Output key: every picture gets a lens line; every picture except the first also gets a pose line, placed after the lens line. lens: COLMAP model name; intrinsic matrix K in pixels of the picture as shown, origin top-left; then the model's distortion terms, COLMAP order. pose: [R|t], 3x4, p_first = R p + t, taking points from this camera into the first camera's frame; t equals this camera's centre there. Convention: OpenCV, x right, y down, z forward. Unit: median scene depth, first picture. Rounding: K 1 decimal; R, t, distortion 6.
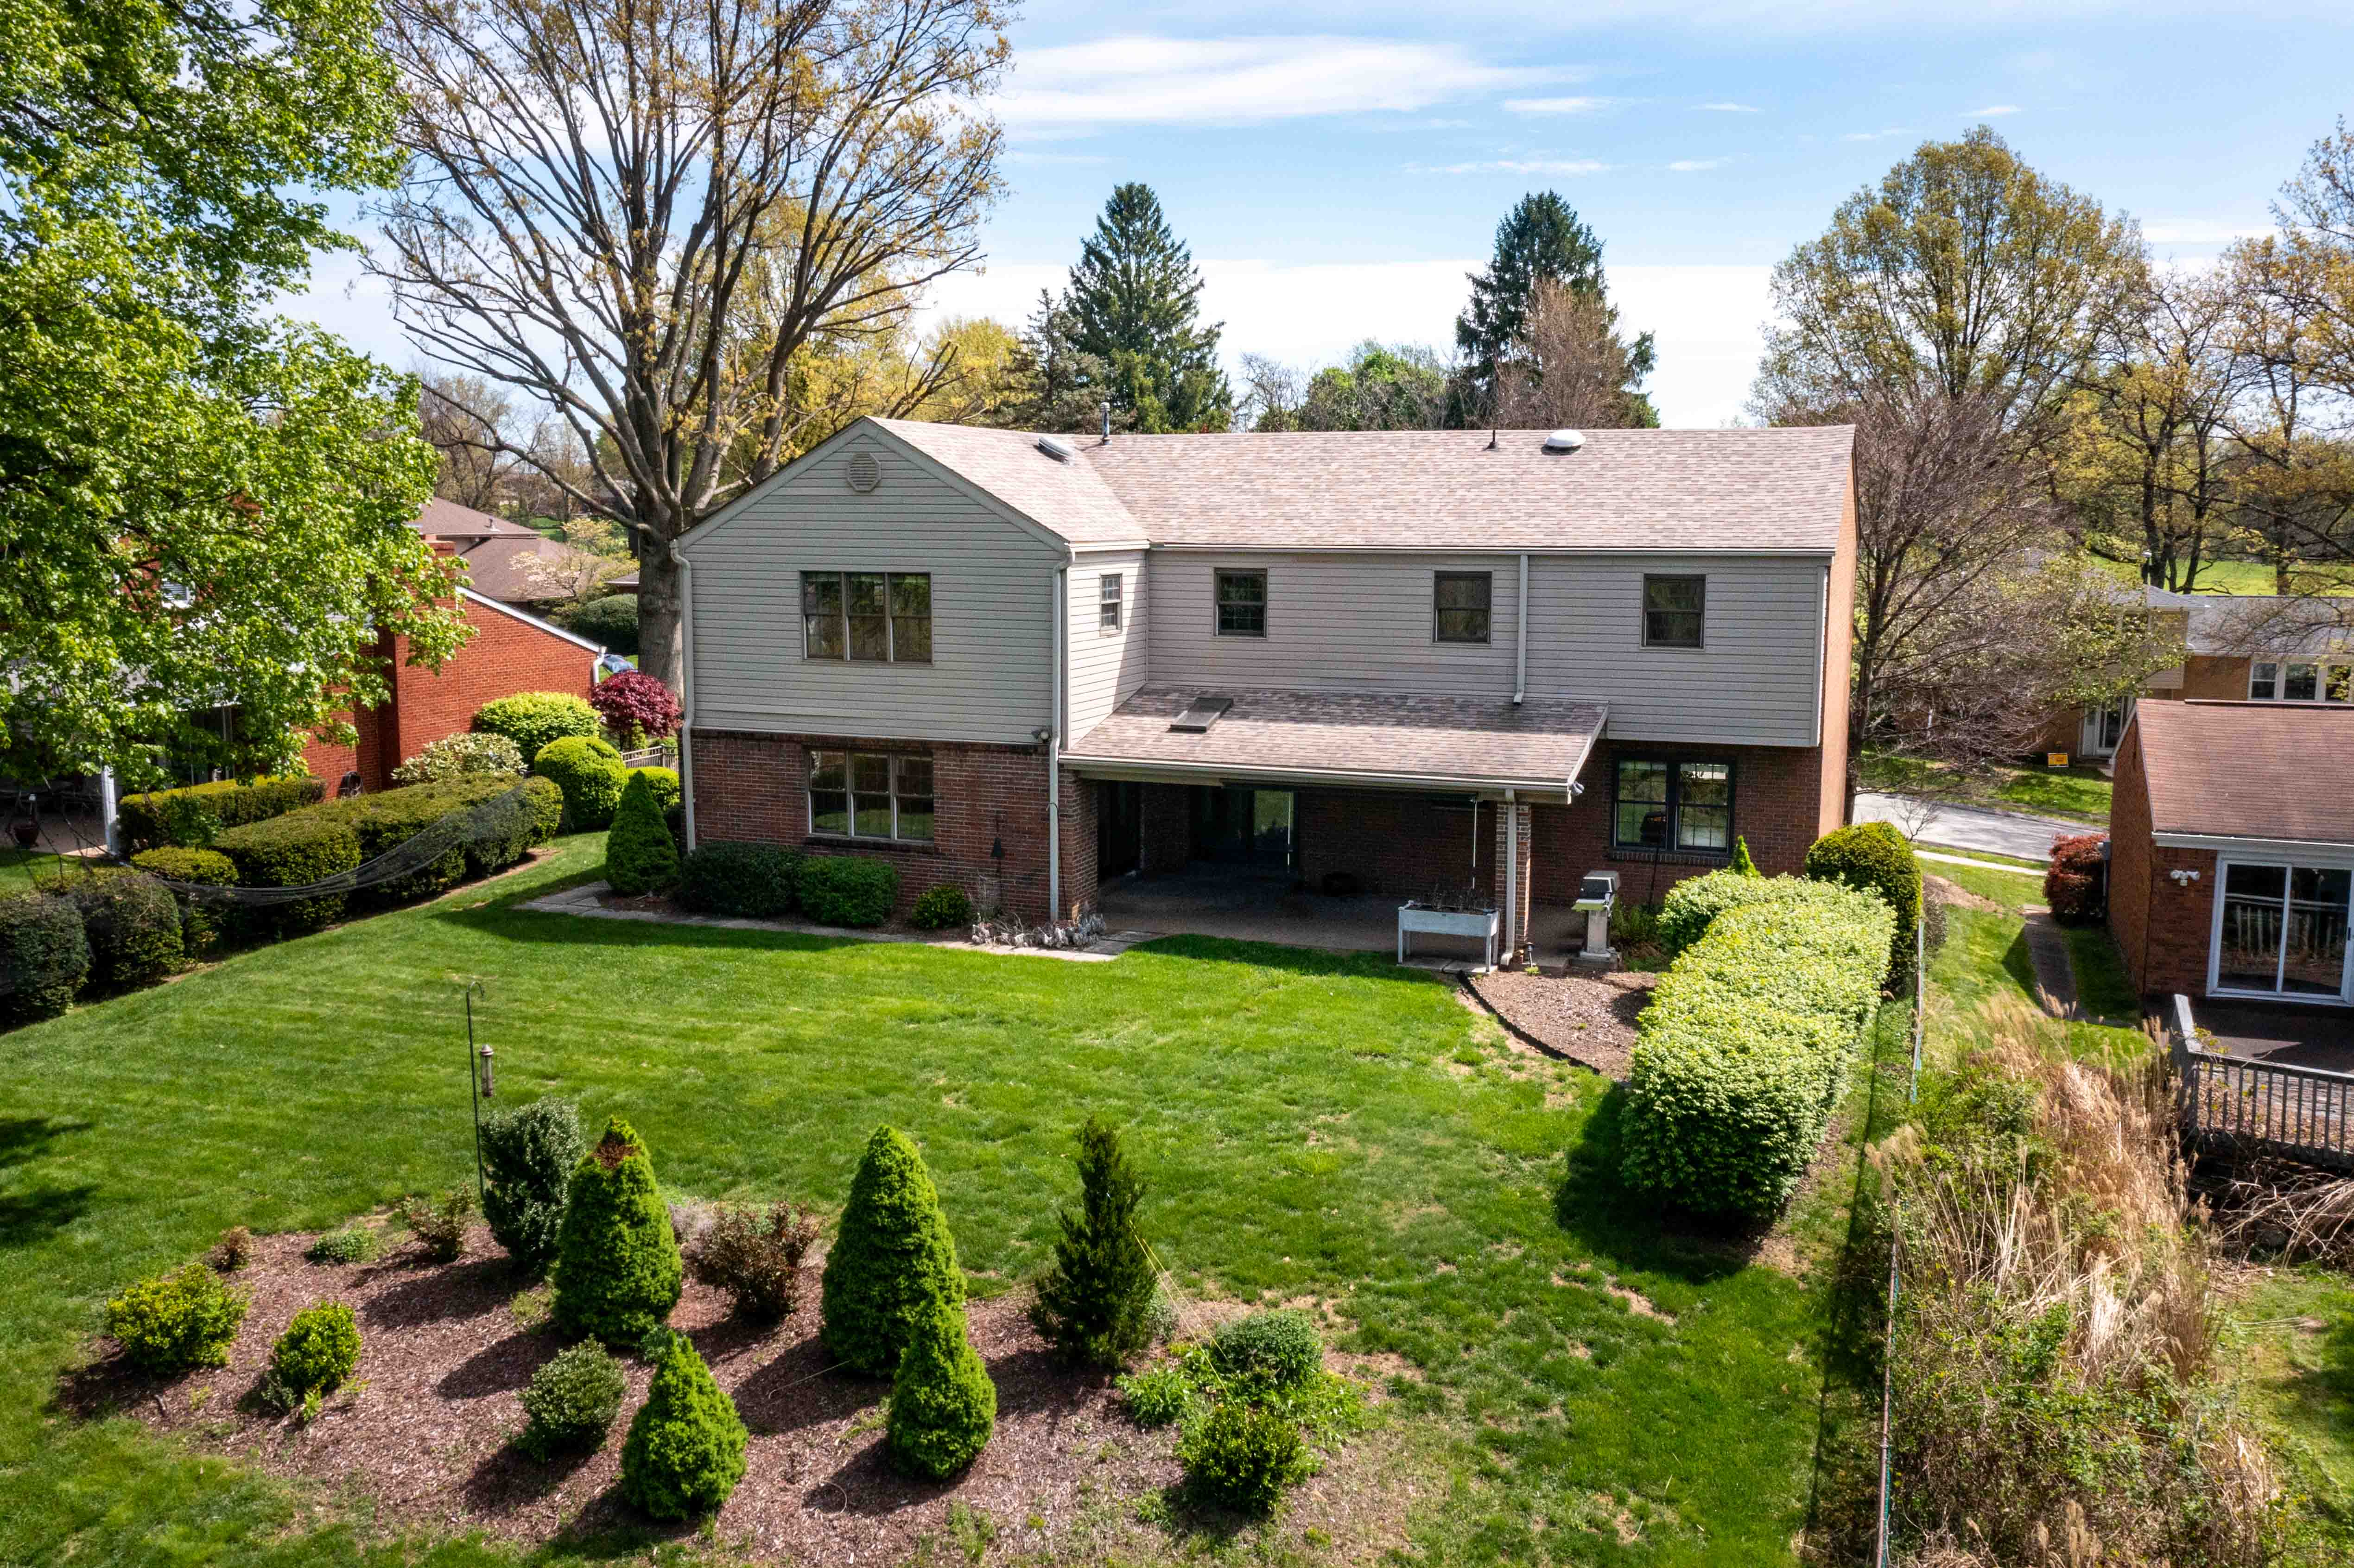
lens RADIAL K [[1973.7, 0, 1177.0], [0, 1973.7, 784.0], [0, 0, 1]] dist [-0.013800, -0.011835]
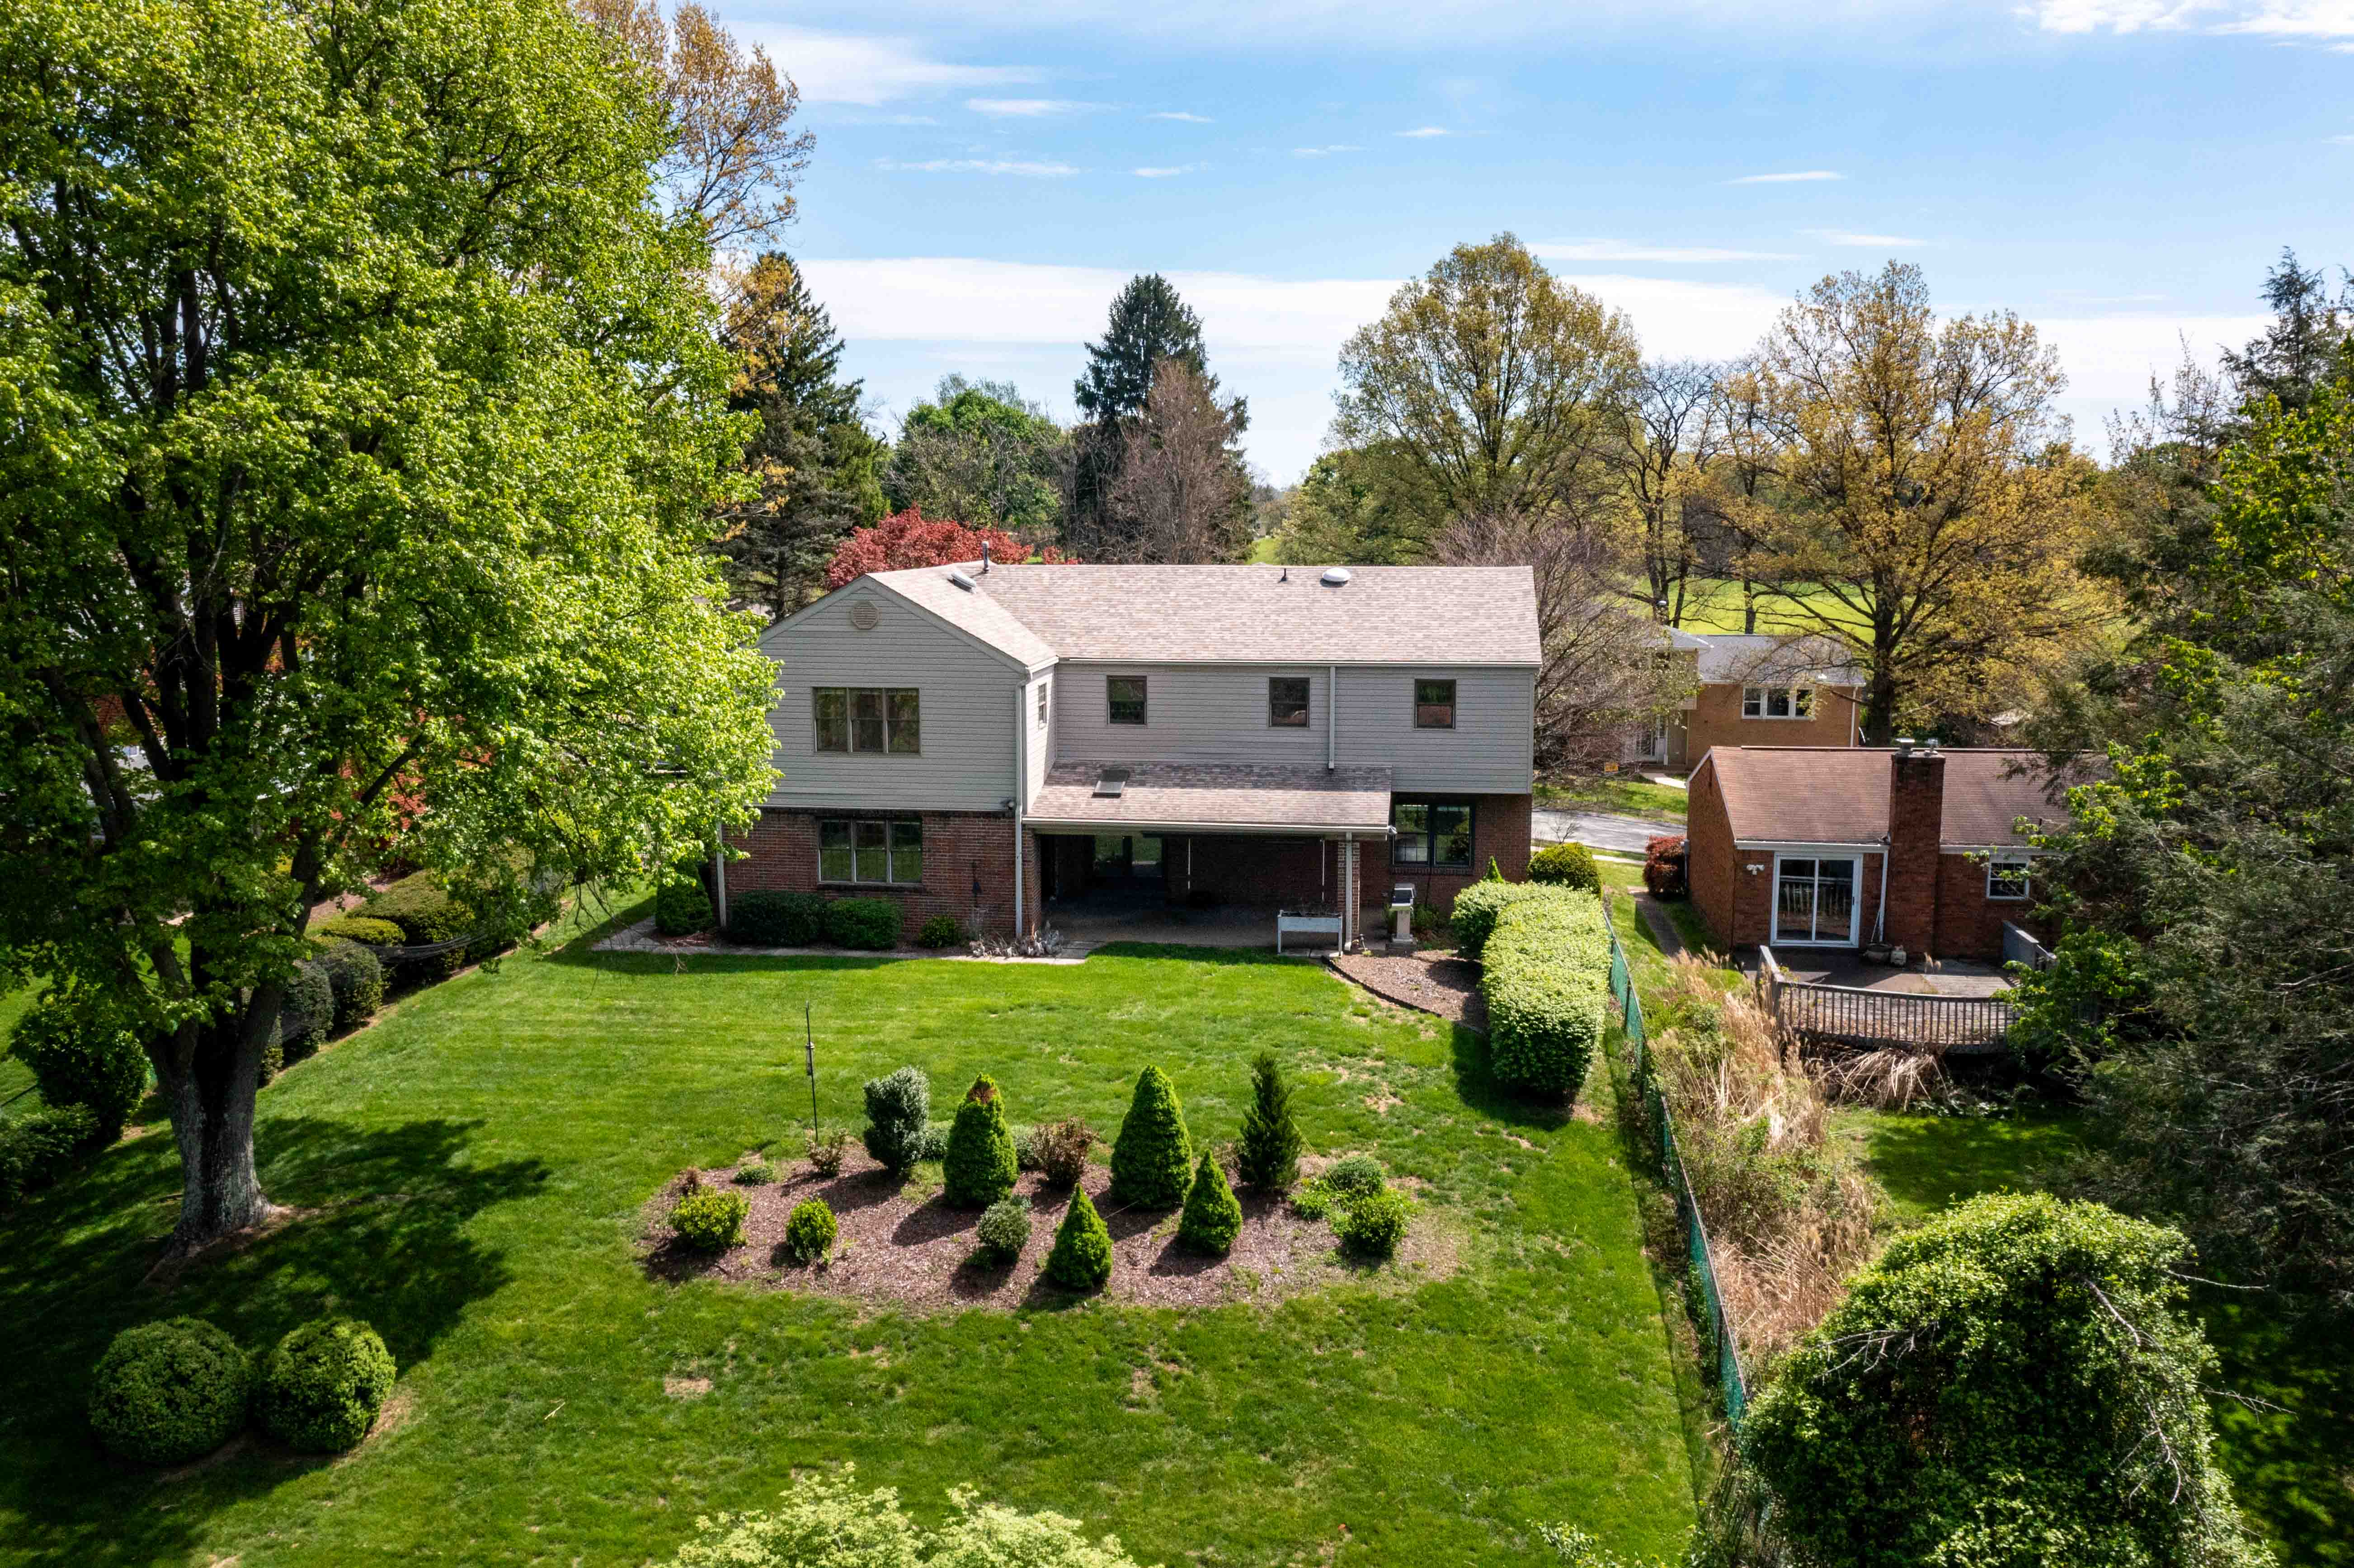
lens RADIAL K [[1952.4, 0, 1176.7], [0, 1952.4, 754.5], [0, 0, 1]] dist [0.007203, 0.001718]
pose [[0.969712, -0.032318, 0.242103, -0.311321], [0.034536, 0.999391, -0.004923, -0.052948], [-0.241797, 0.013135, 0.970238, -0.398013]]
